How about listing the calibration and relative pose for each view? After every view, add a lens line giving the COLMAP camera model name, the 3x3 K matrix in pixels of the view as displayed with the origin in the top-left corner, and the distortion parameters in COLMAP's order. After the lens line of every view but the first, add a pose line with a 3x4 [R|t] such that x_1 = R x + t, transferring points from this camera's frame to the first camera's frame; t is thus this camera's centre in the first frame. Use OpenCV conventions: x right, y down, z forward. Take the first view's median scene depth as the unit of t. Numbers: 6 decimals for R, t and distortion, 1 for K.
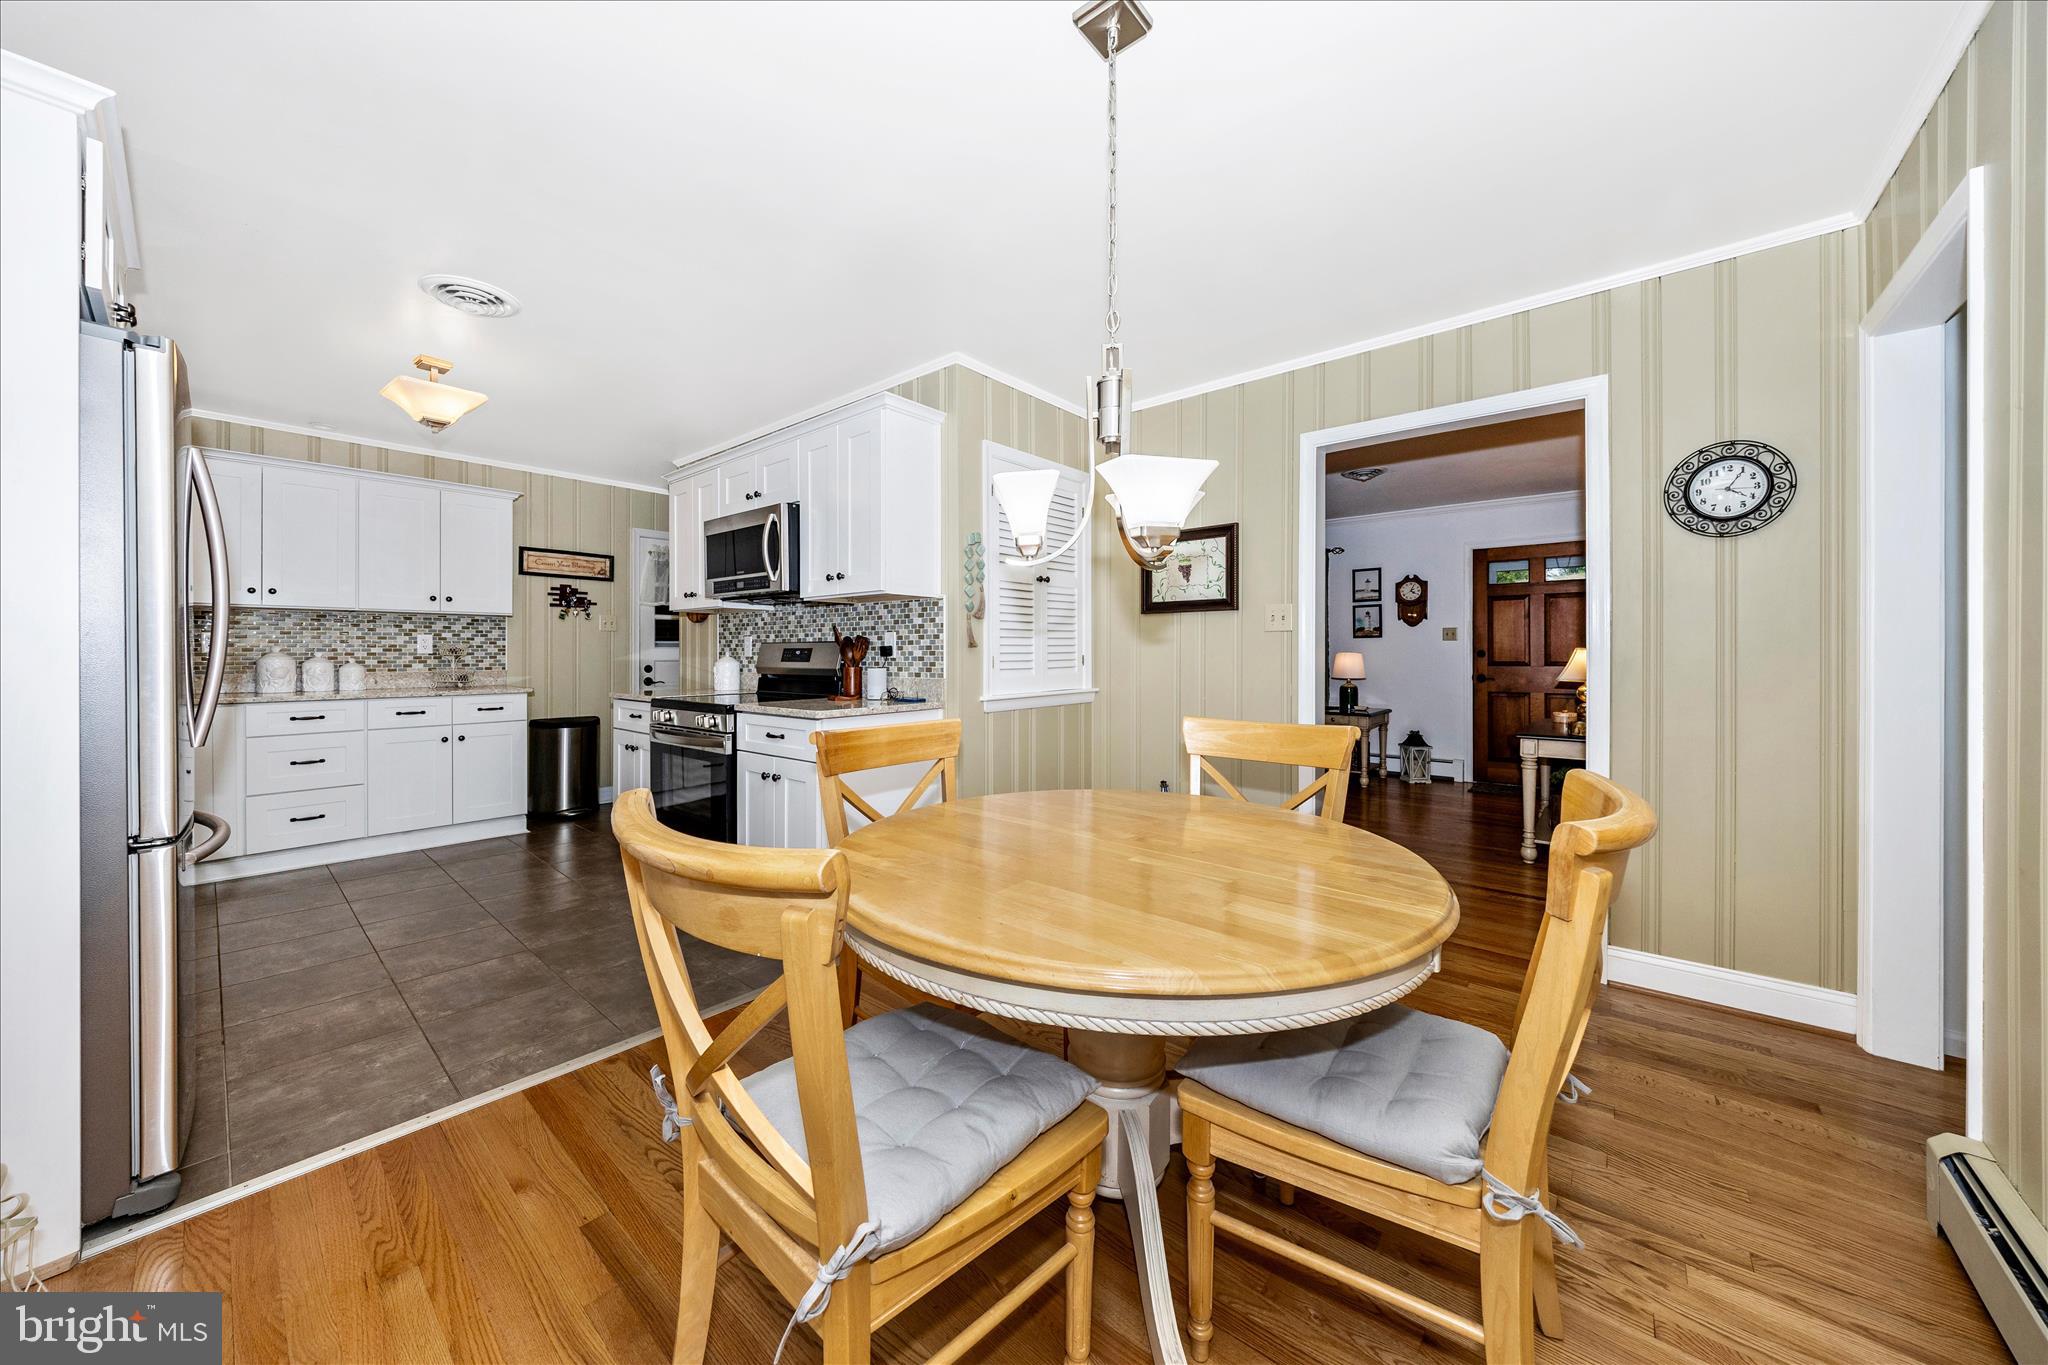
lens RADIAL K [[690.1, 0, 989.3], [0, 690.1, 660.1], [0, 0, 1]] dist [-0.004944, 0.000153]
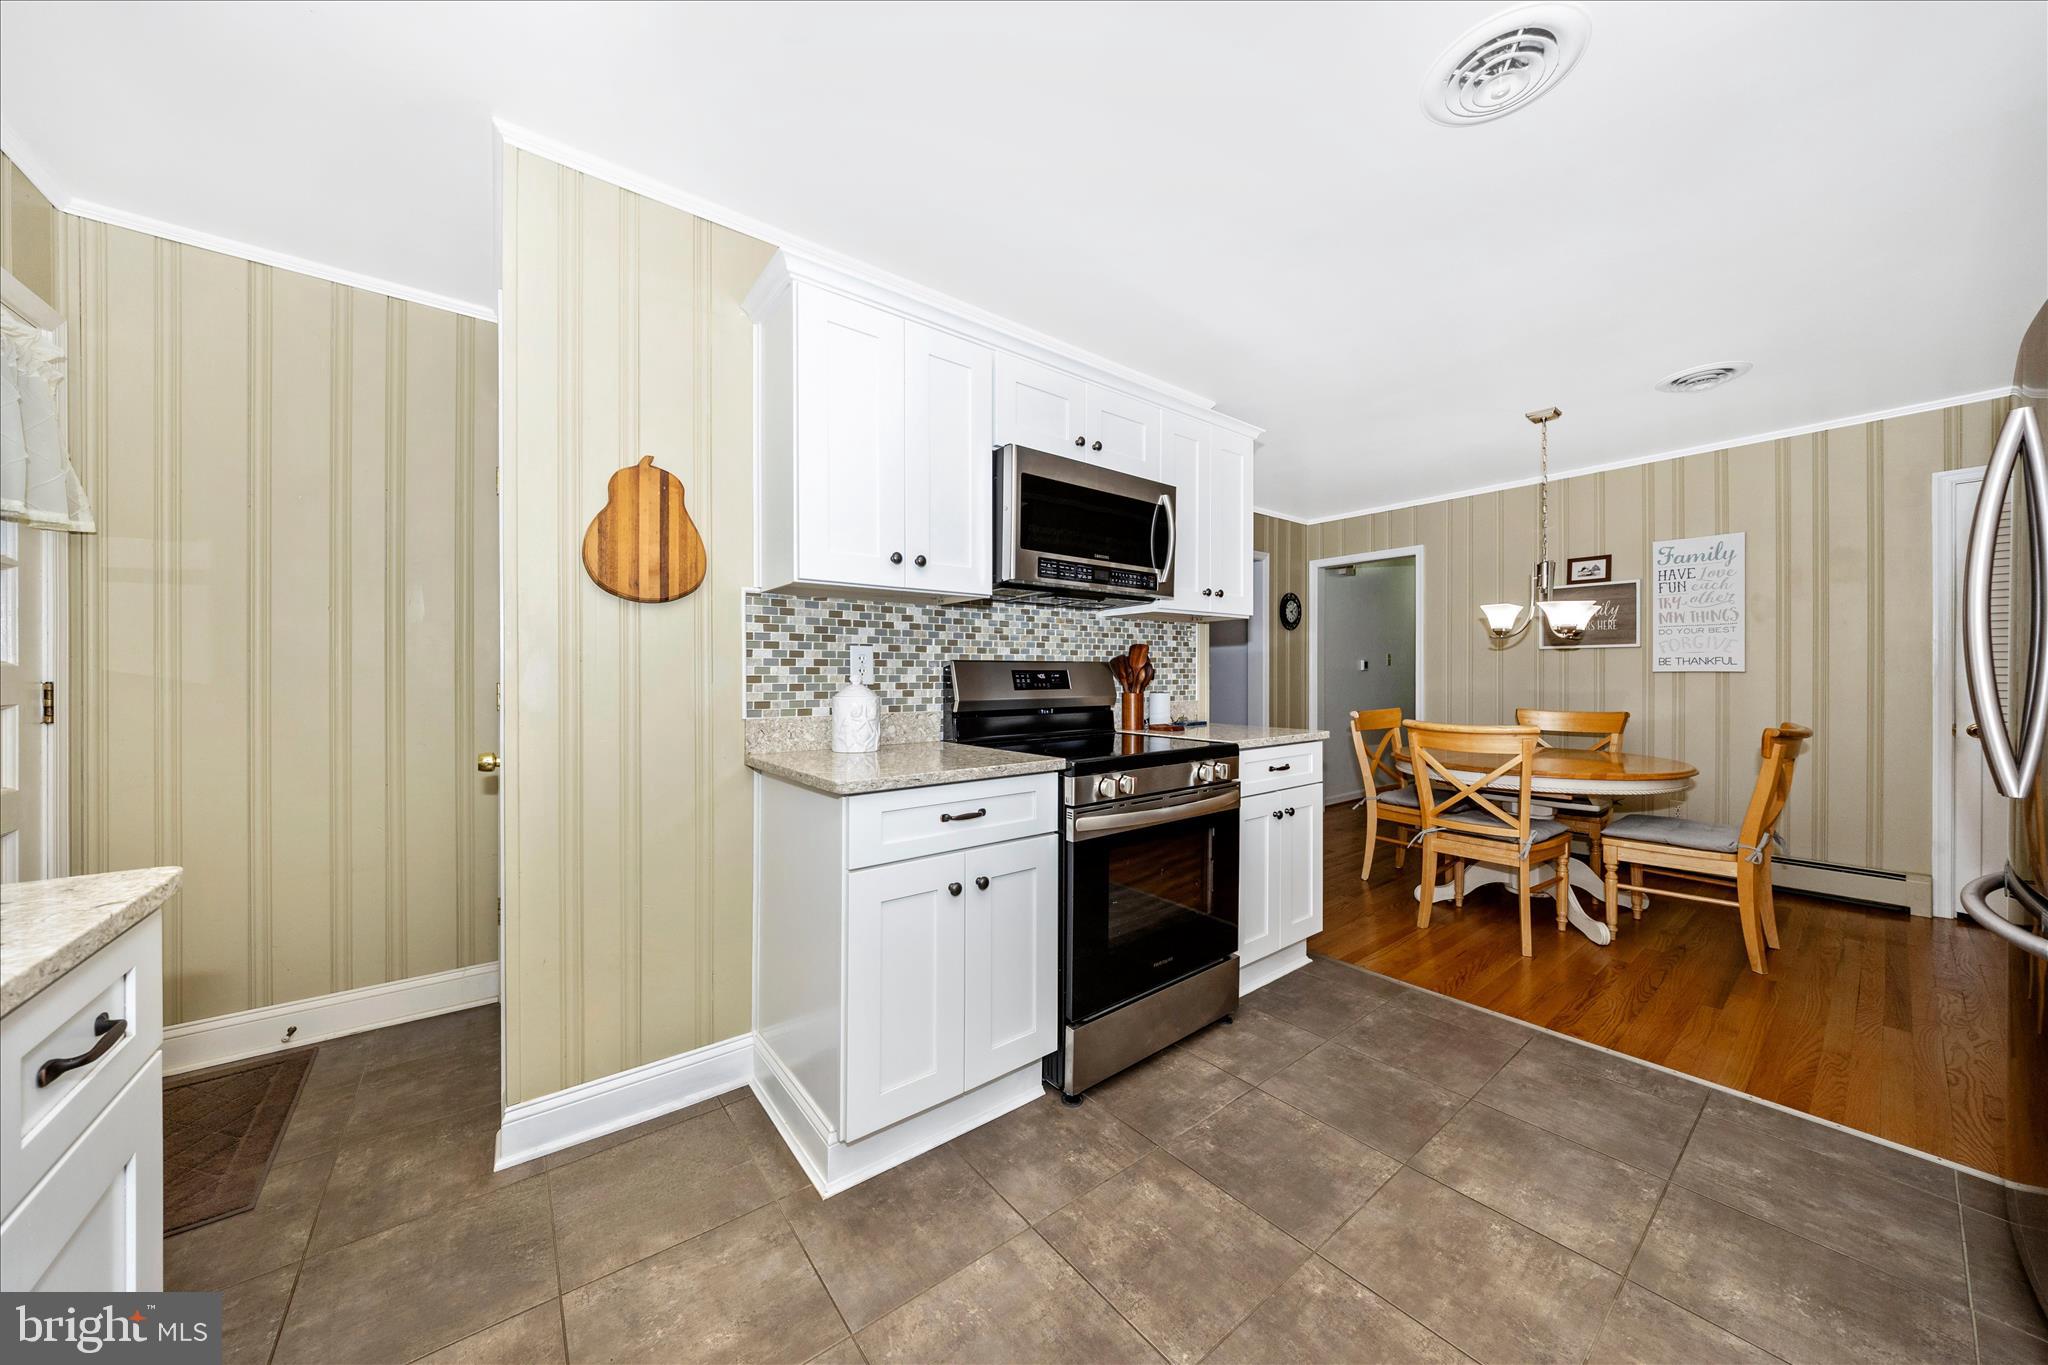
lens RADIAL K [[690.1, 0, 1027.1], [0, 690.1, 685.7], [0, 0, 1]] dist [-0.004944, 0.000153]
pose [[0.187314, -0.012892, 0.982215, -0.932428], [0.015464, 0.999829, 0.010174, -0.008597], [-0.982178, 0.013283, 0.187482, 0.853197]]
